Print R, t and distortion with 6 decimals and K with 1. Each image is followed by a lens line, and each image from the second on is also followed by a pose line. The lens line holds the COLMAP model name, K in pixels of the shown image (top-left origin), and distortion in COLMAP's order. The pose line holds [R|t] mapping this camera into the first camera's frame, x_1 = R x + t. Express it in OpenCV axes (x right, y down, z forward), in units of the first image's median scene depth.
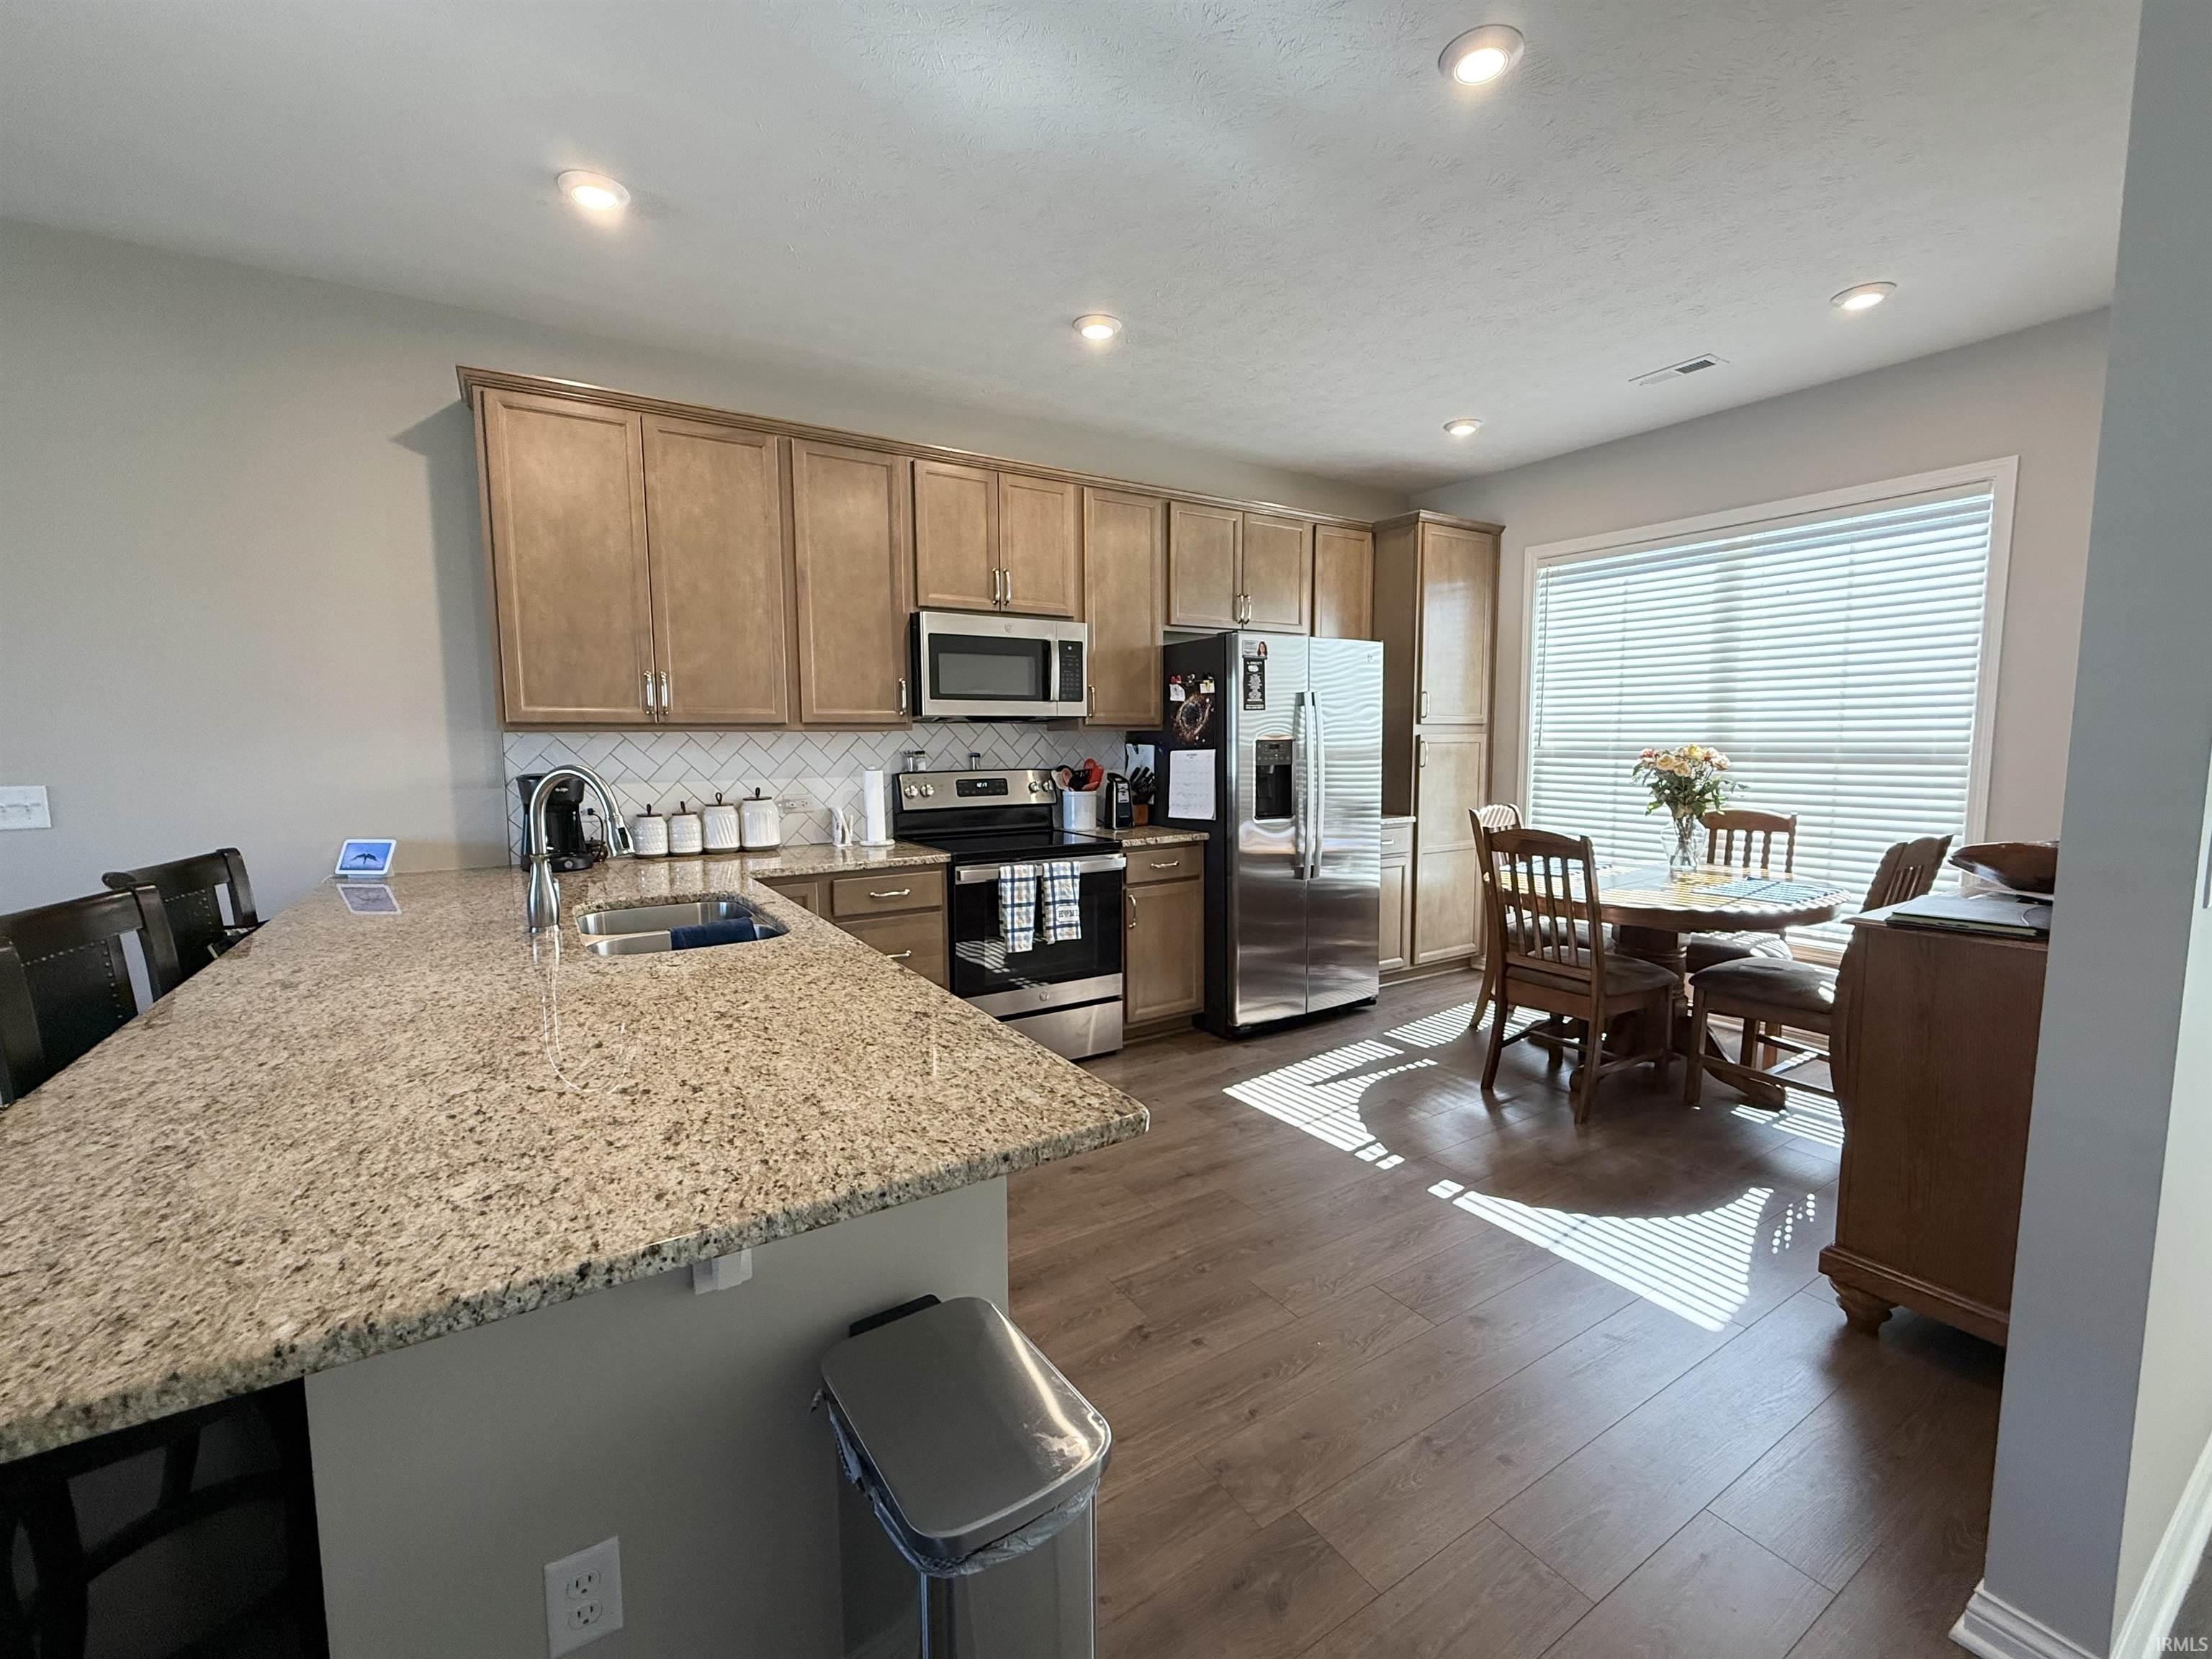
lens RADIAL K [[913.5, 0, 1099.5], [0, 913.5, 829.0], [0, 0, 1]] dist [-0.000523, -0.000140]
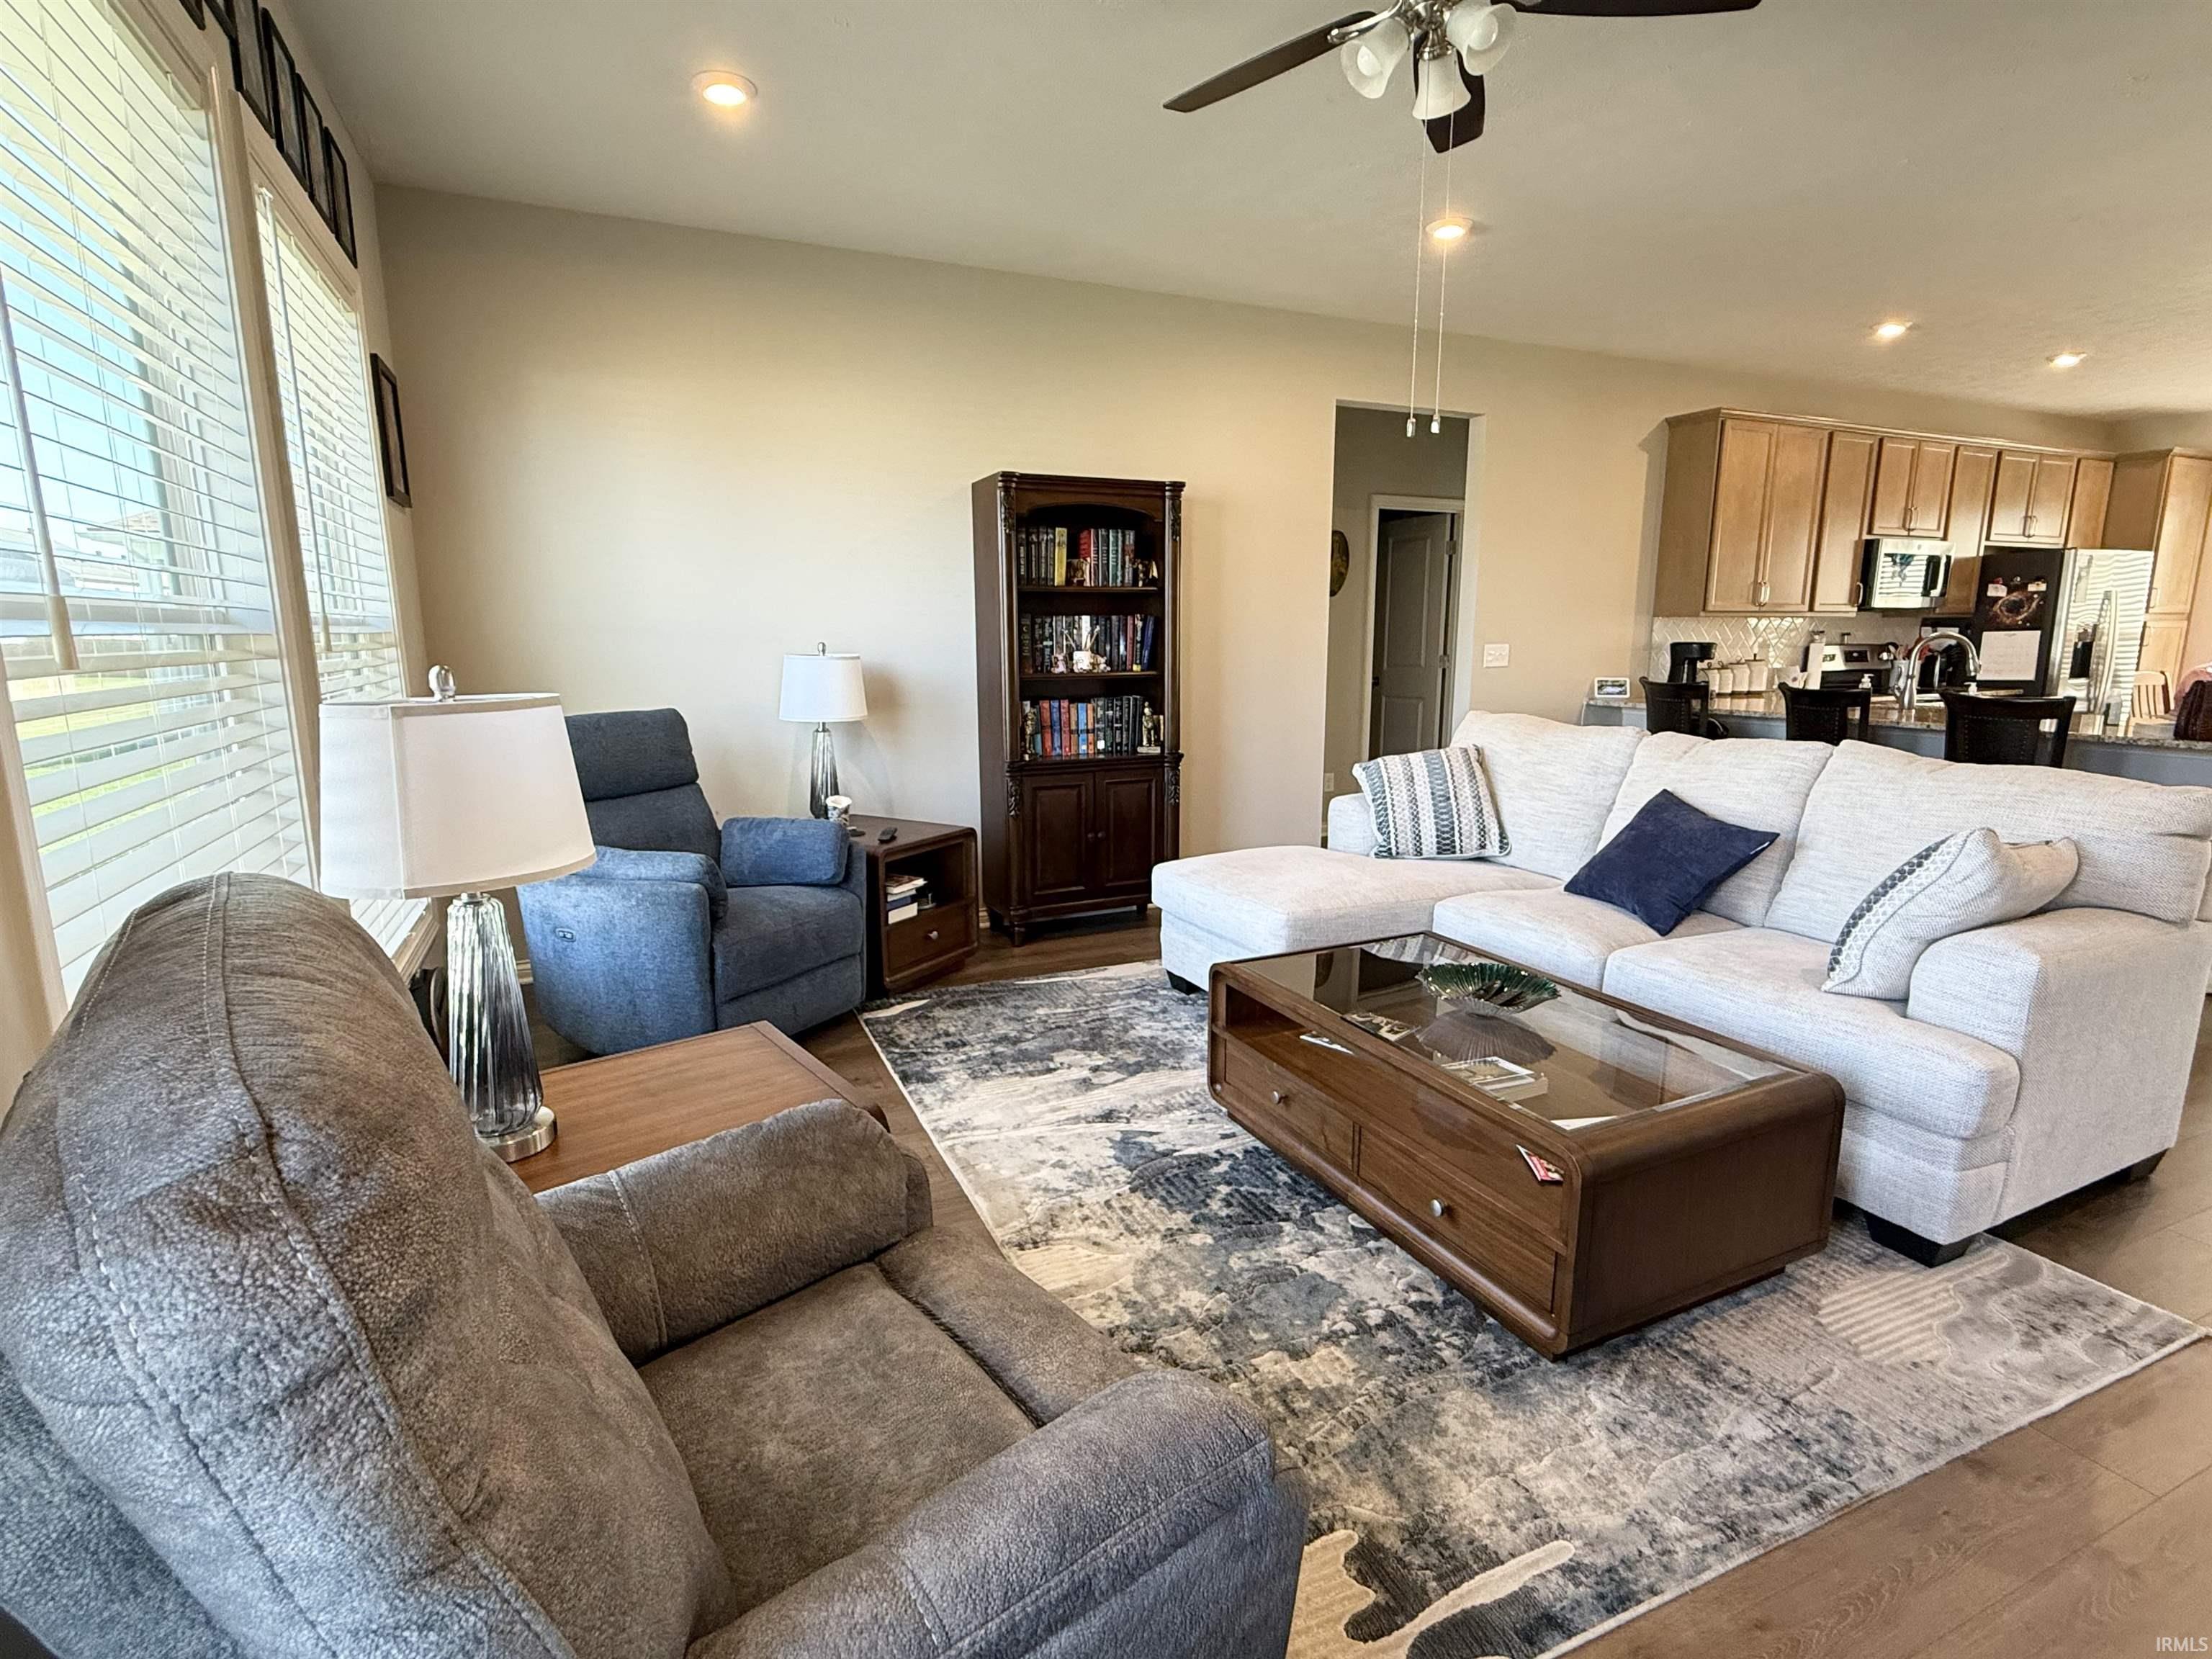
lens RADIAL K [[1100.3, 0, 1113.9], [0, 1100.3, 834.6], [0, 0, 1]] dist [-0.002920, 0.000098]
pose [[0.991380, 0.028848, -0.127801, -1.142088], [-0.017618, 0.995952, 0.088145, 0.110968], [0.129827, -0.085134, 0.987875, -0.971829]]
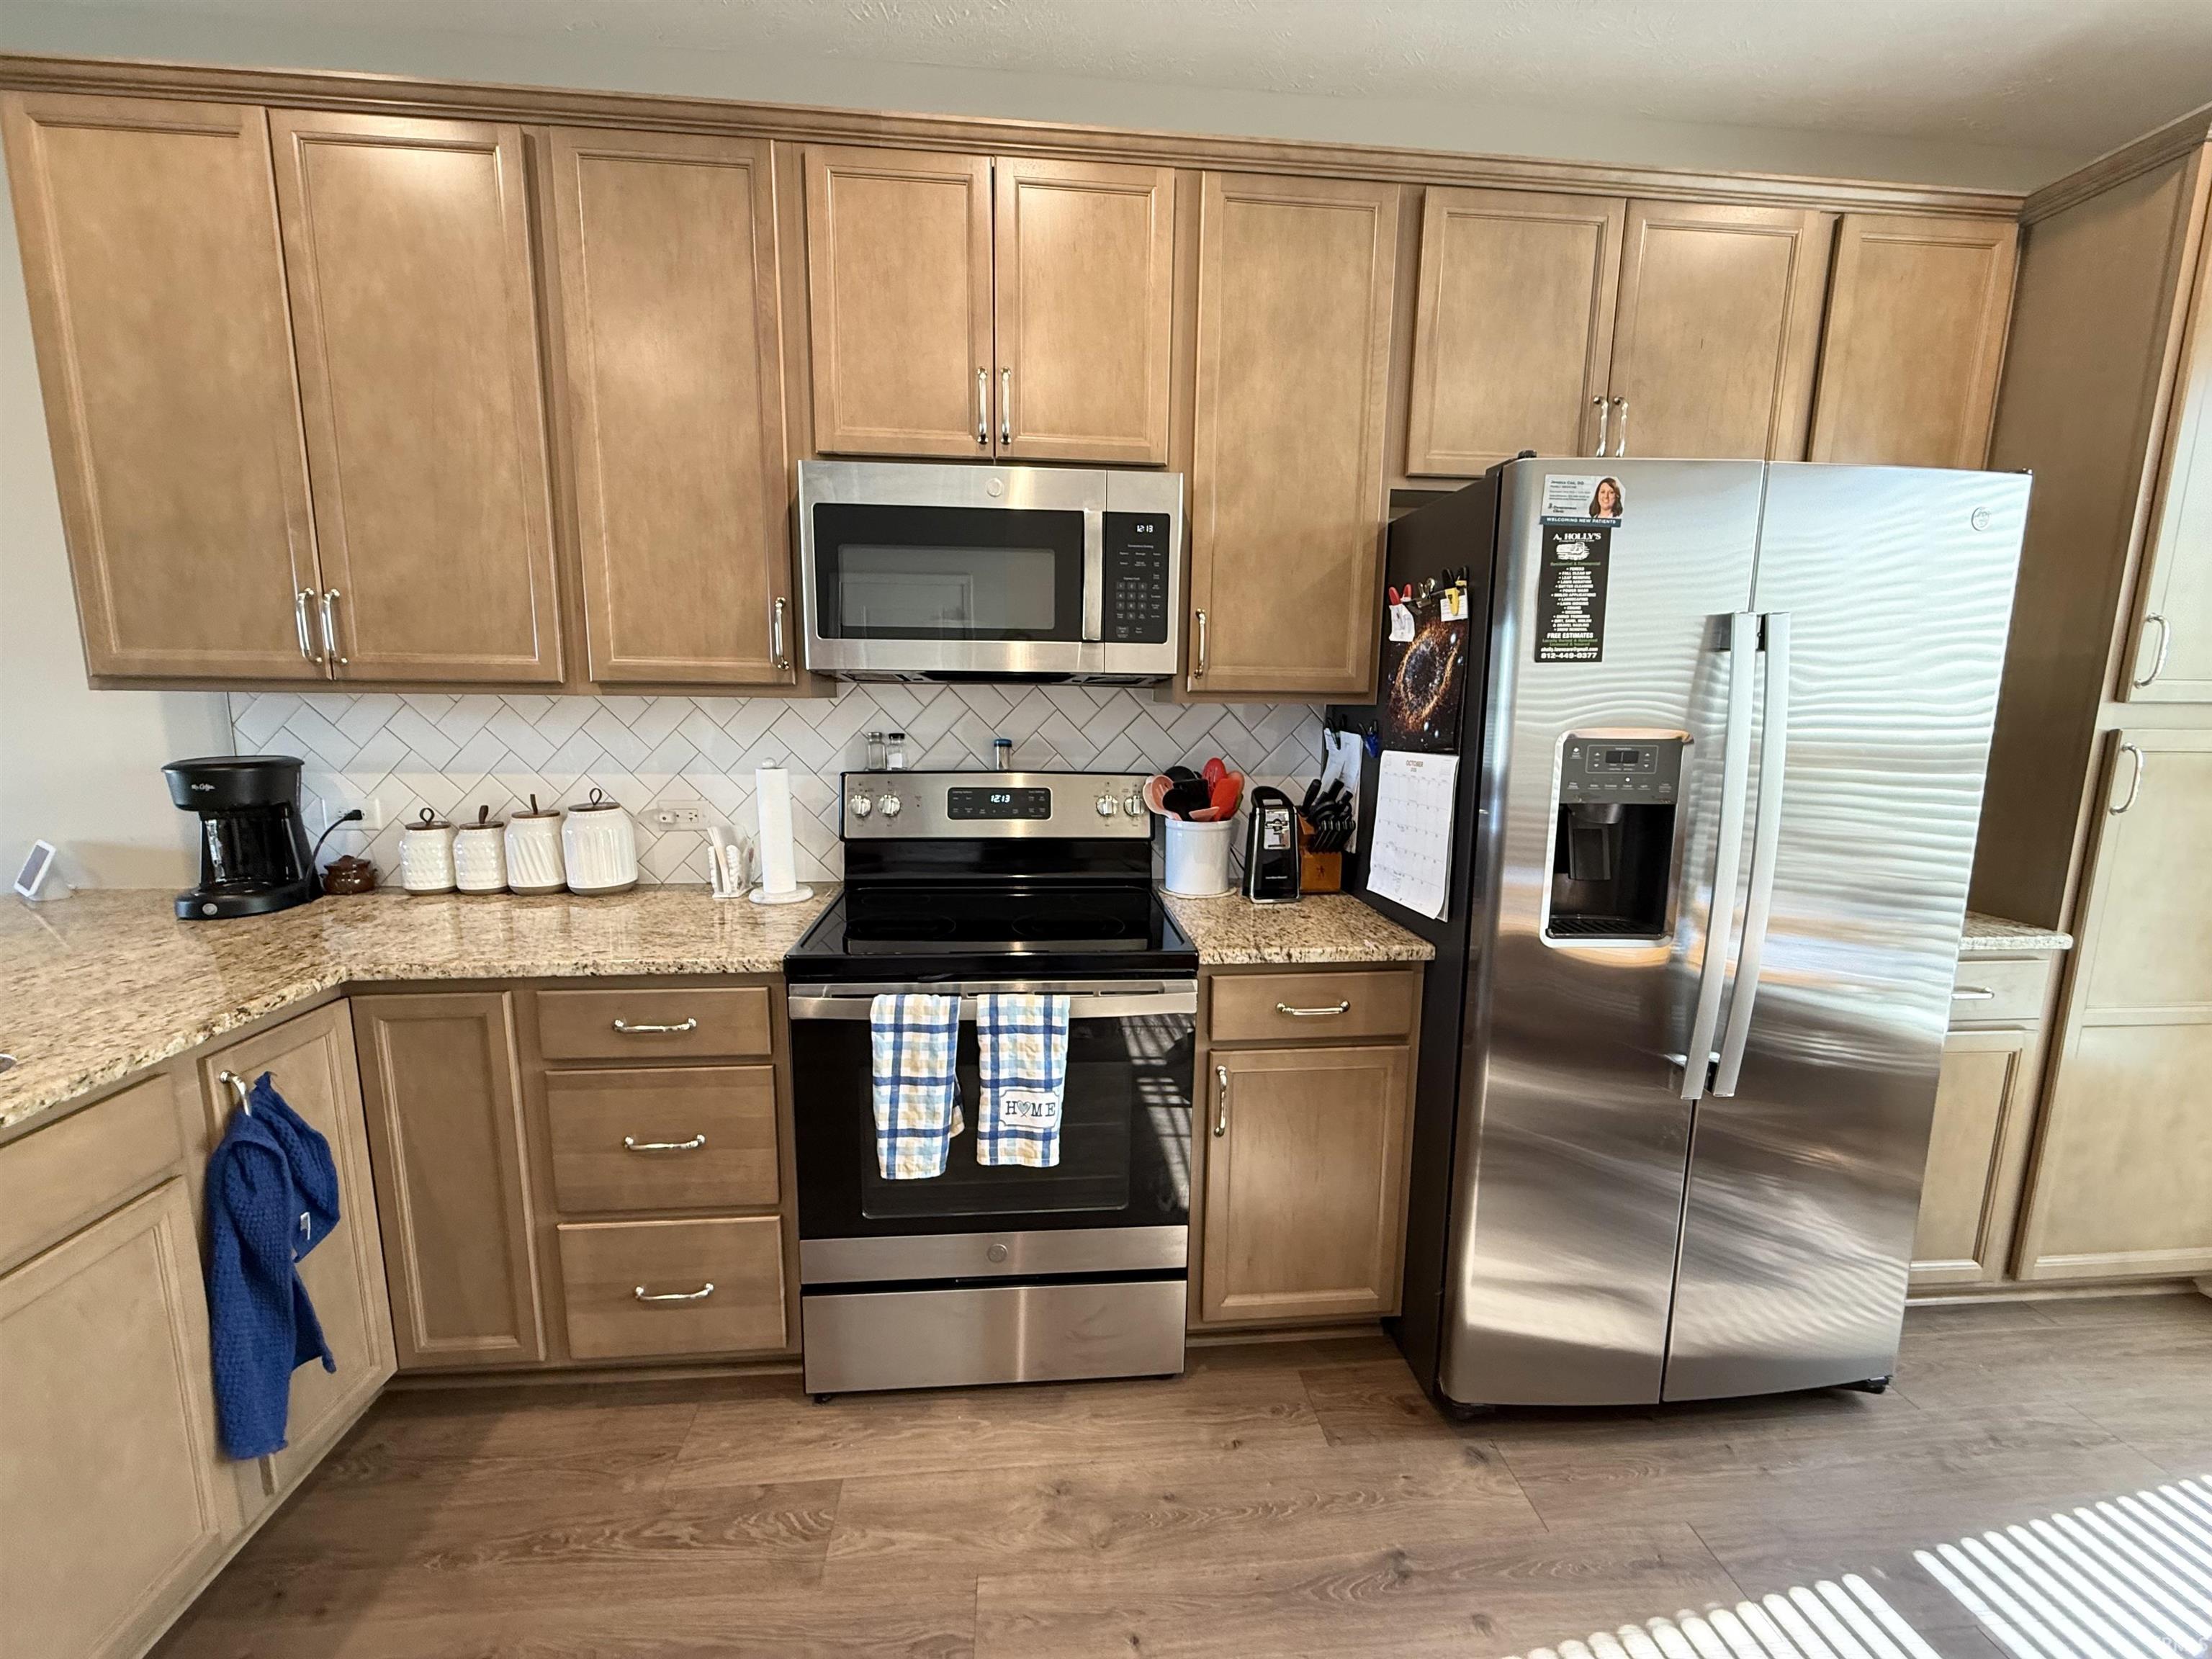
lens RADIAL K [[876.6, 0, 1093.9], [0, 876.6, 829.8], [0, 0, 1]] dist [0.001188, -0.000315]
pose [[0.890221, 0.087692, -0.447008, 0.167566], [-0.063089, 0.995573, 0.069666, -0.074288], [0.451138, -0.033817, 0.891813, 0.590185]]
